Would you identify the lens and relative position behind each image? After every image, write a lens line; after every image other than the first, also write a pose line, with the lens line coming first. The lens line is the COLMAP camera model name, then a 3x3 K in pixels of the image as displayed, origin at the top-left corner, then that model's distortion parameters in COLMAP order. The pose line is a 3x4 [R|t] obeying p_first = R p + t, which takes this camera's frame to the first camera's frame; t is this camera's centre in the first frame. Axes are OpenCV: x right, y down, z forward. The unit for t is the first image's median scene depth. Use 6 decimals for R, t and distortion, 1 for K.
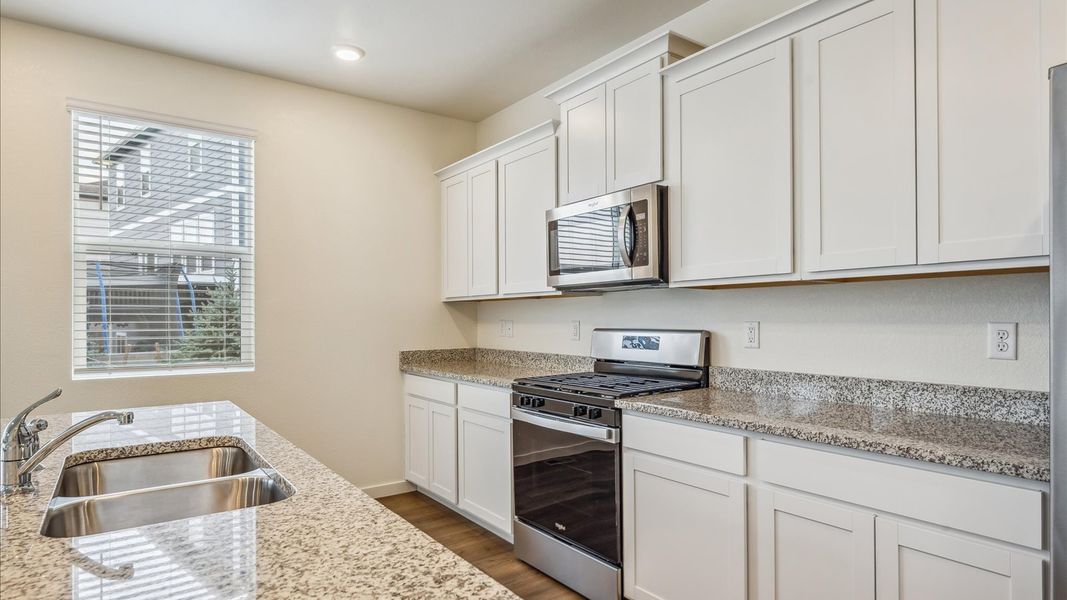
lens RADIAL K [[627.3, 0, 534.2], [0, 627.3, 308.2], [0, 0, 1]] dist [0.076640, 0.002551]
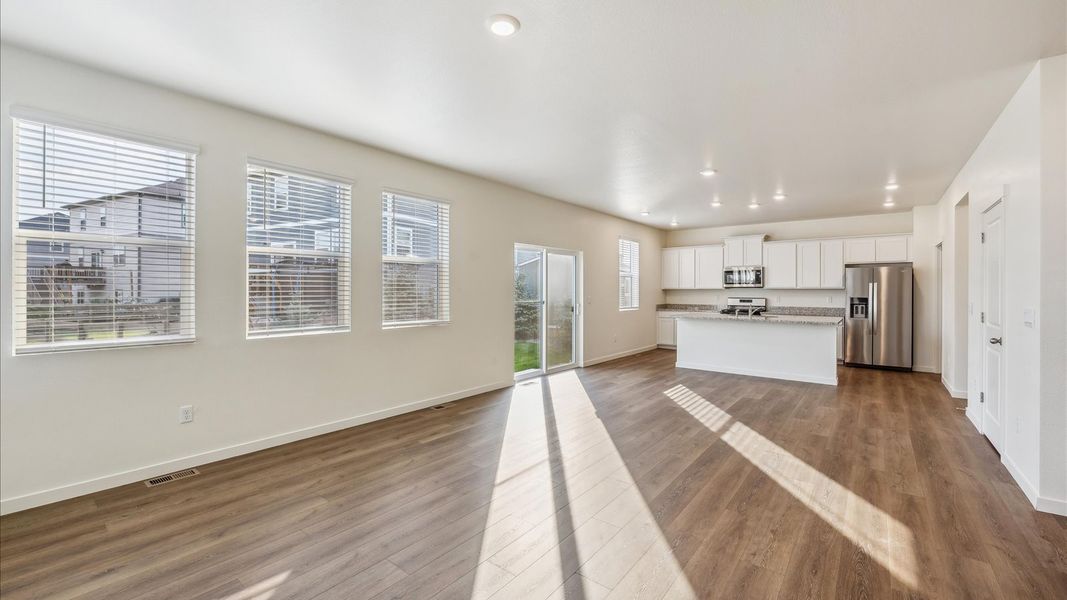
lens RADIAL K [[429.9, 0, 525.3], [0, 429.9, 292.3], [0, 0, 1]] dist [-0.014120, 0.000053]
pose [[0.957169, 0.004268, 0.289499, -1.735769], [-0.008793, 0.999859, 0.014334, -0.026438], [-0.289397, -0.016266, 0.957071, -1.096527]]
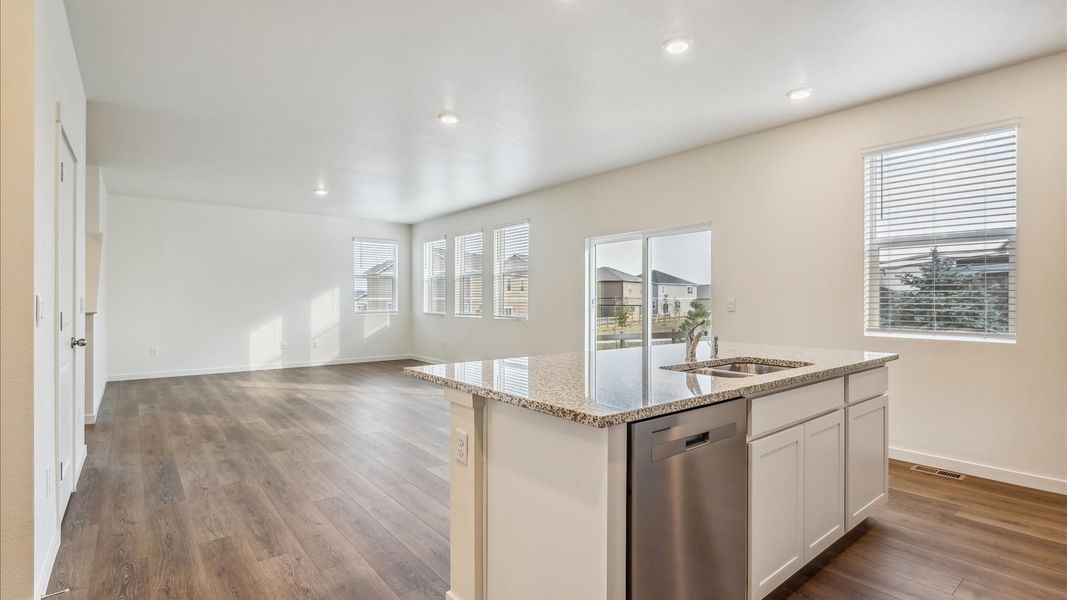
lens RADIAL K [[477.4, 0, 528.7], [0, 477.4, 304.1], [0, 0, 1]] dist [-0.004912, -0.000271]
pose [[0.093794, 0.011242, -0.995528, 0.282742], [0.008625, 0.999890, 0.012104, 0.015730], [0.995554, -0.009722, 0.093687, 0.108837]]
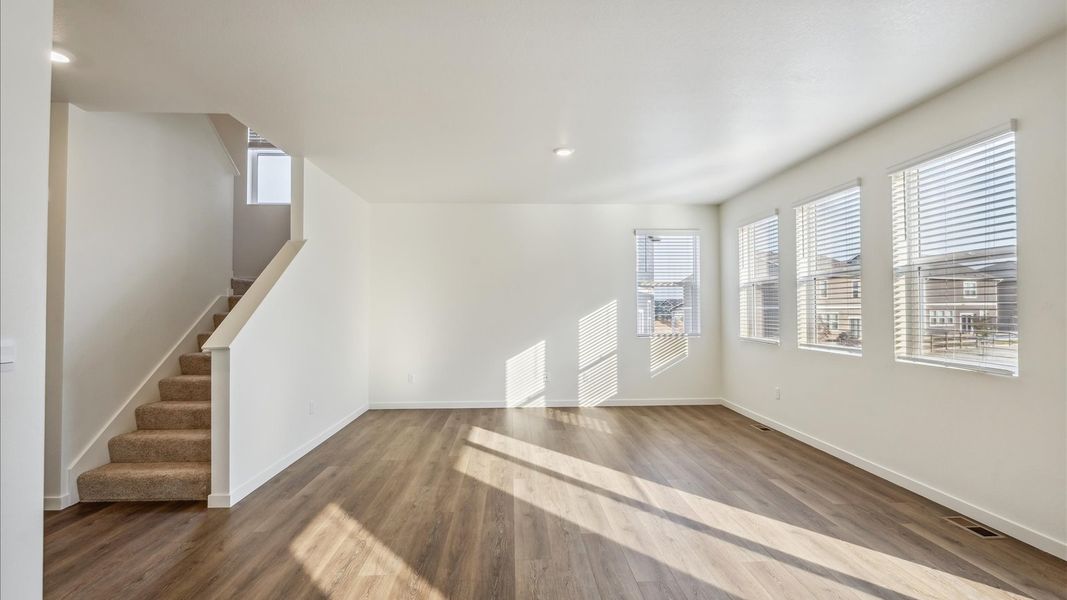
lens RADIAL K [[477.4, 0, 534.0], [0, 477.4, 306.3], [0, 0, 1]] dist [-0.004912, -0.000271]
pose [[-0.511433, -0.000200, -0.859323, -0.585325], [0.016269, 0.999818, -0.009915, -0.013344], [0.859169, -0.019051, -0.511336, 0.014473]]
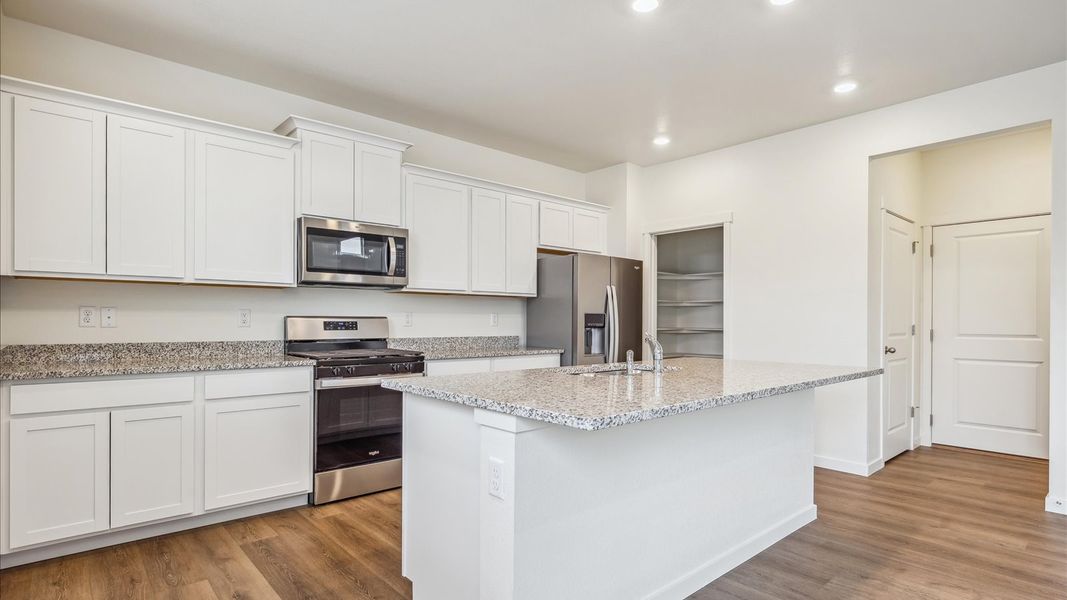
lens RADIAL K [[539.8, 0, 525.9], [0, 539.8, 317.3], [0, 0, 1]] dist [-0.002492, -0.000675]
pose [[-0.143542, 0.012989, 0.989559, -0.930733], [-0.014108, 0.999785, -0.015170, 0.040747], [-0.989544, -0.016138, -0.143328, 0.646224]]
